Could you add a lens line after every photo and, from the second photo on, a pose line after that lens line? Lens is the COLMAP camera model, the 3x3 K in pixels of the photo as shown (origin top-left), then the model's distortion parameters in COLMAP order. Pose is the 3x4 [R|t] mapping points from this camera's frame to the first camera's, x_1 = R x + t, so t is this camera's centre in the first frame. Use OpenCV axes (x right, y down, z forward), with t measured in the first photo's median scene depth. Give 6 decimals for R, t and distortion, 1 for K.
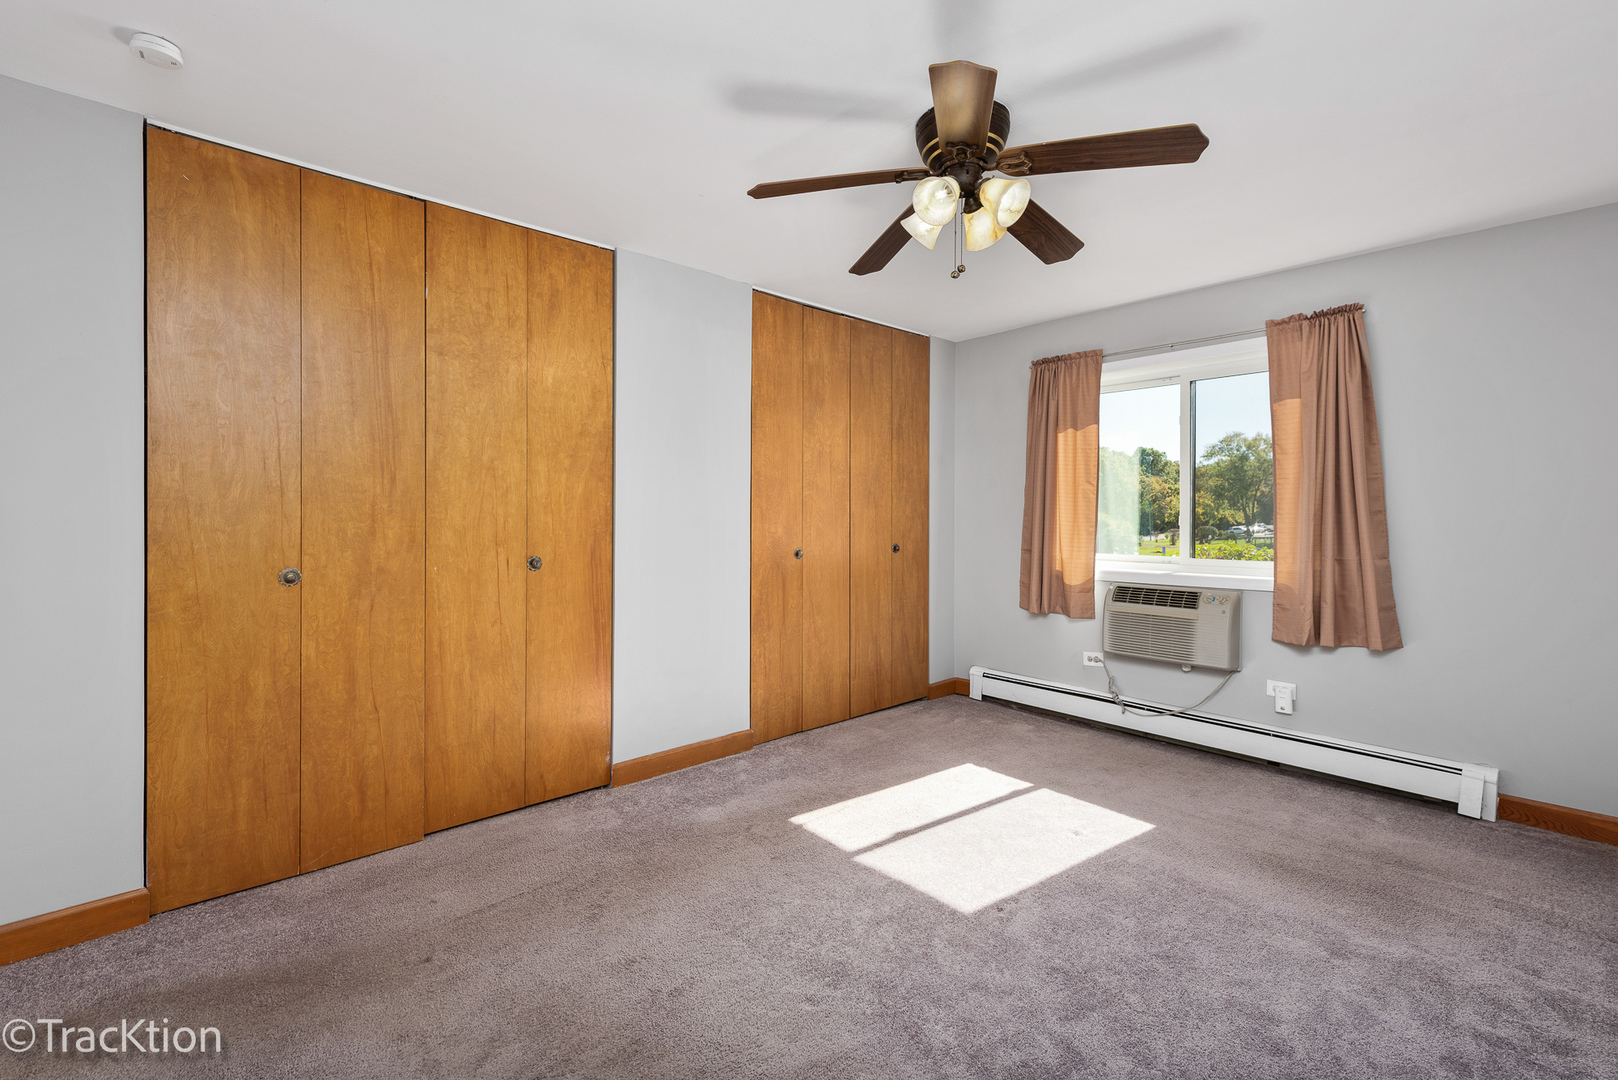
lens RADIAL K [[710.5, 0, 810.6], [0, 710.5, 519.8], [0, 0, 1]] dist [0.022112, -0.000017]
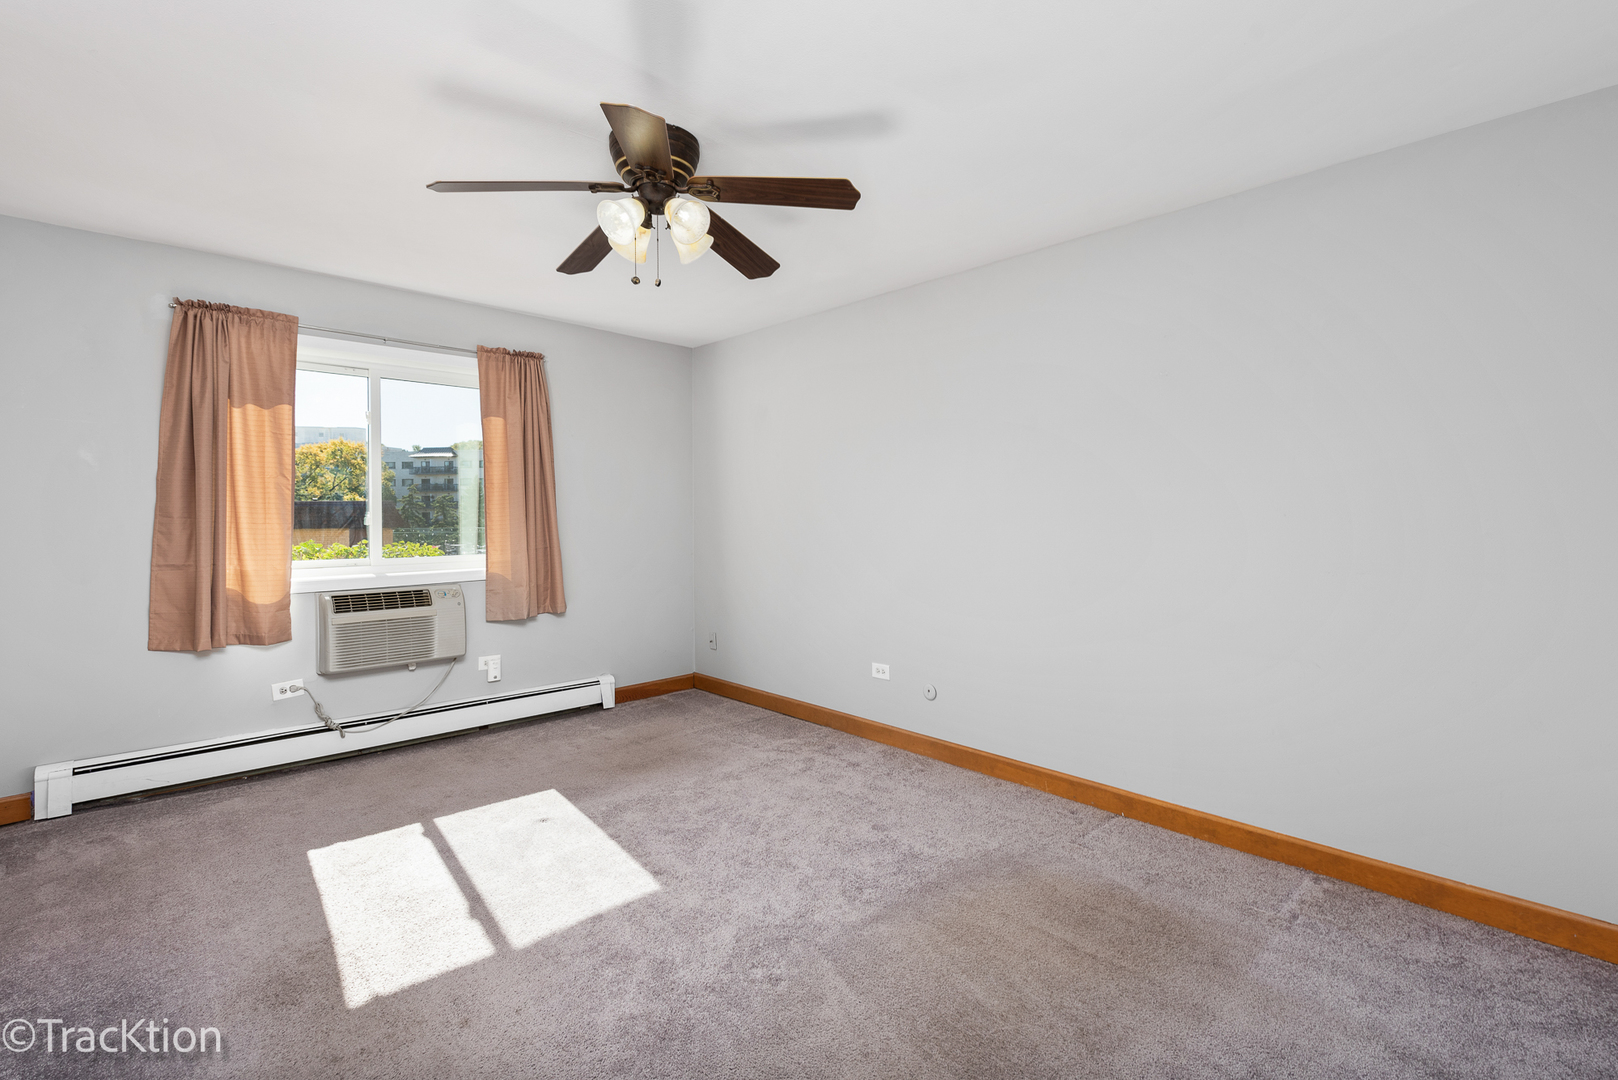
lens RADIAL K [[721.0, 0, 809.3], [0, 721.0, 522.5], [0, 0, 1]] dist [0.000470, -0.000462]
pose [[-0.015721, -0.014872, 0.999766, -0.493744], [0.008594, 0.999850, 0.015008, -0.005723], [-0.999839, 0.008828, -0.015591, 0.455530]]
